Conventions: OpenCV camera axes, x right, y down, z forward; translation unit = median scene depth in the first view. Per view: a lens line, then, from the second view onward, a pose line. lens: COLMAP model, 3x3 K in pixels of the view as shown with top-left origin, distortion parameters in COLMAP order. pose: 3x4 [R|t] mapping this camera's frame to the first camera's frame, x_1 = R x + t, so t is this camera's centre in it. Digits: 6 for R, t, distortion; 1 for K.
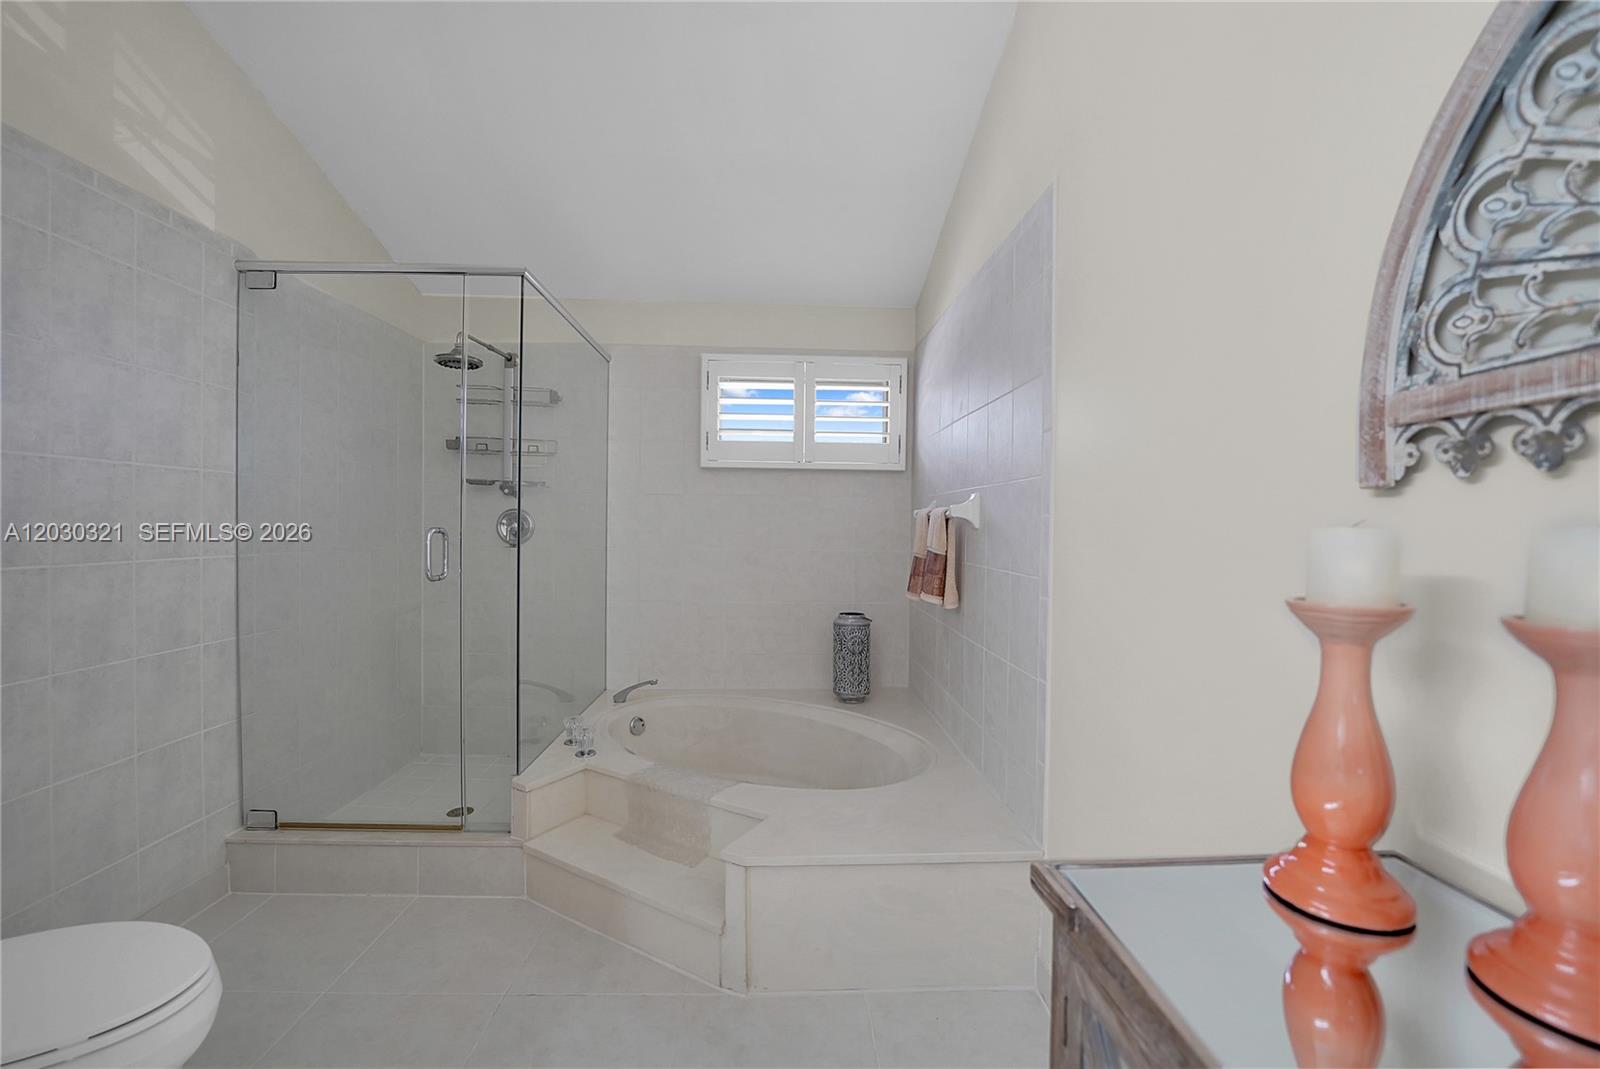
lens RADIAL K [[663.9, 0, 801.5], [0, 663.9, 539.7], [0, 0, 1]] dist [-0.021134, 0.000594]
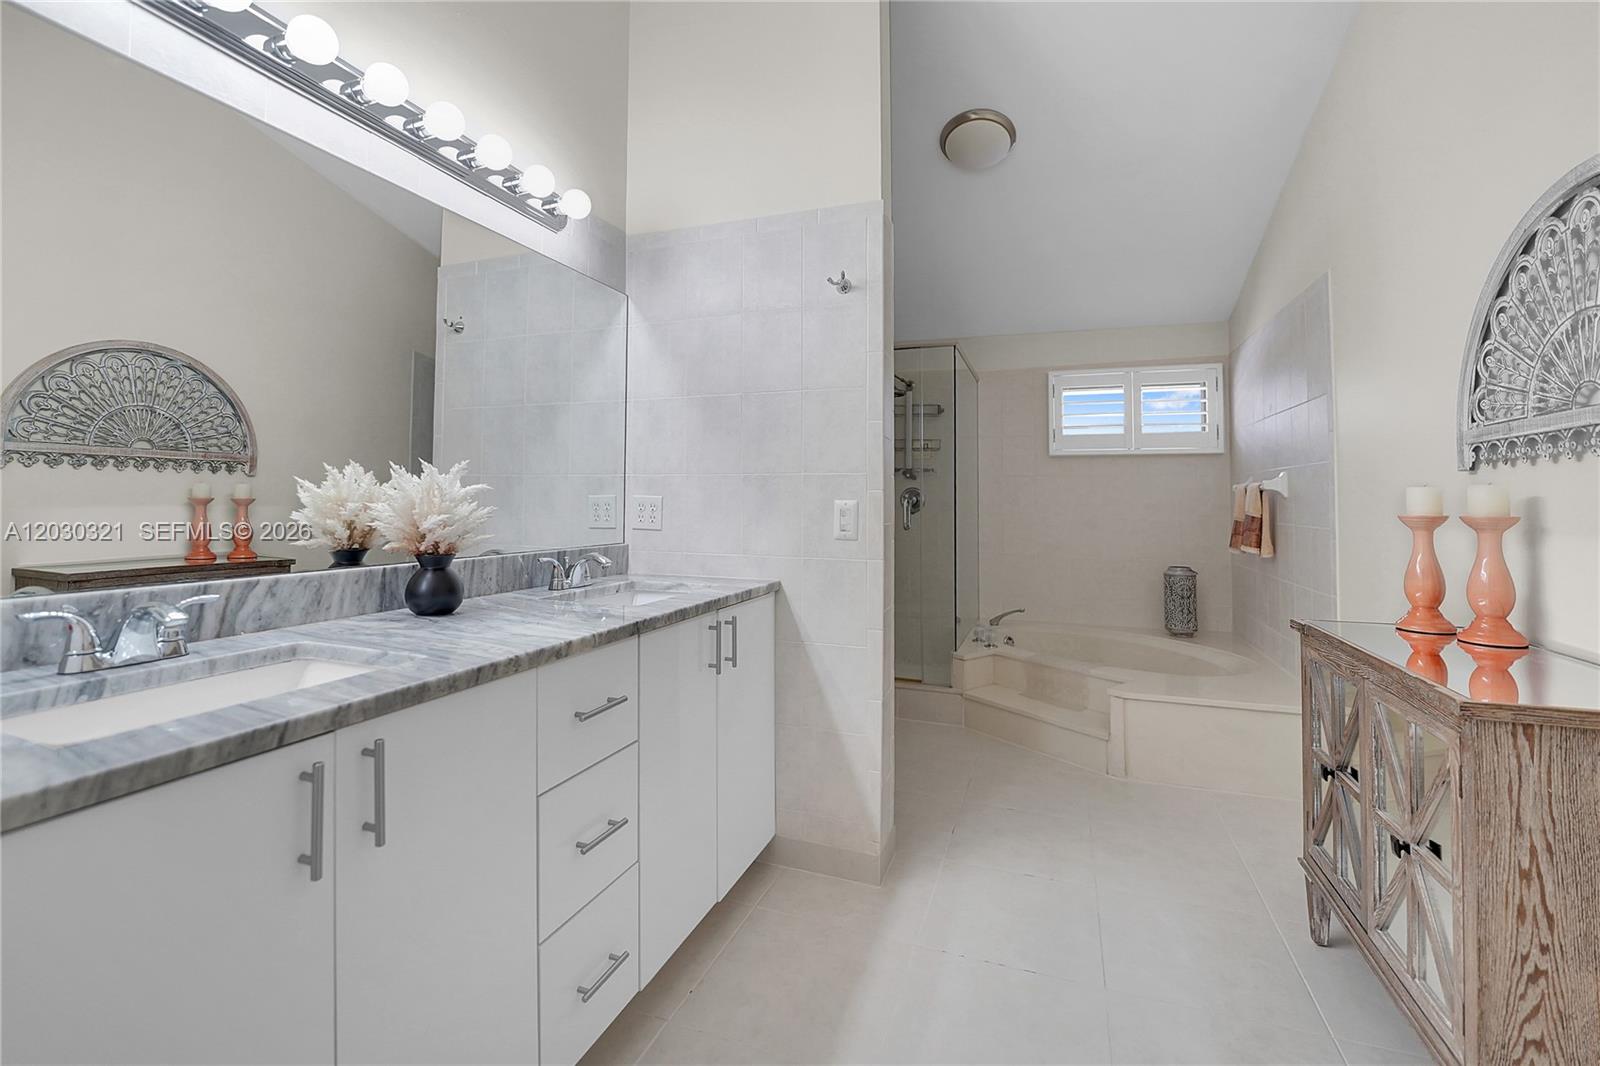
lens RADIAL K [[686.4, 0, 799.2], [0, 686.4, 472.9], [0, 0, 1]] dist [-0.027596, -0.000142]
pose [[0.921375, -0.020268, -0.388147, -0.089779], [-0.006647, 0.997672, -0.067876, 0.025612], [0.388619, 0.065120, 0.919095, -0.511485]]
